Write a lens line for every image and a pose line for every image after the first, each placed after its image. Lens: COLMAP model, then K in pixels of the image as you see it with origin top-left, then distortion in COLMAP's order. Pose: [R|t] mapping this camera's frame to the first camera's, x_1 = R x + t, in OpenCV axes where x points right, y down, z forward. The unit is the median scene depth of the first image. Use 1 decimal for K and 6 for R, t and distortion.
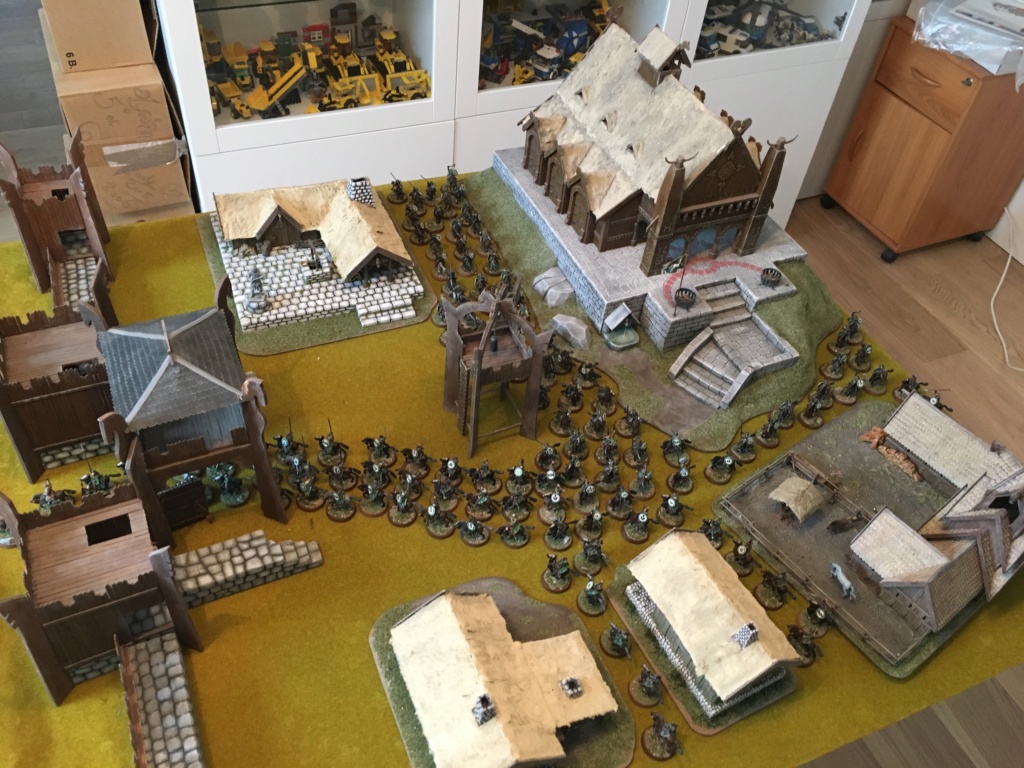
lens RADIAL K [[890.4, 0, 512.0], [0, 890.4, 384.0], [0, 0, 1]] dist [0.087634, -0.141494]
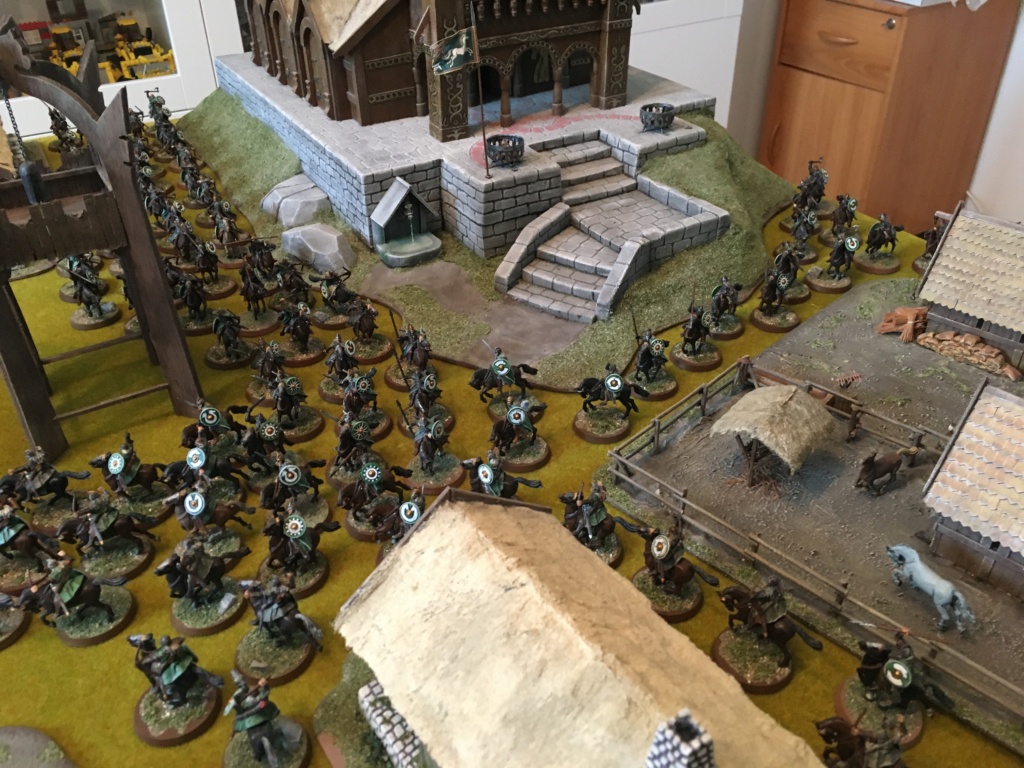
lens RADIAL K [[890.4, 0, 512.0], [0, 890.4, 384.0], [0, 0, 1]] dist [0.087634, -0.141494]
pose [[0.987336, -0.152072, 0.045192, 0.152901], [0.157947, 0.968956, -0.190200, 0.148602], [-0.014865, 0.194930, 0.980705, 0.498435]]
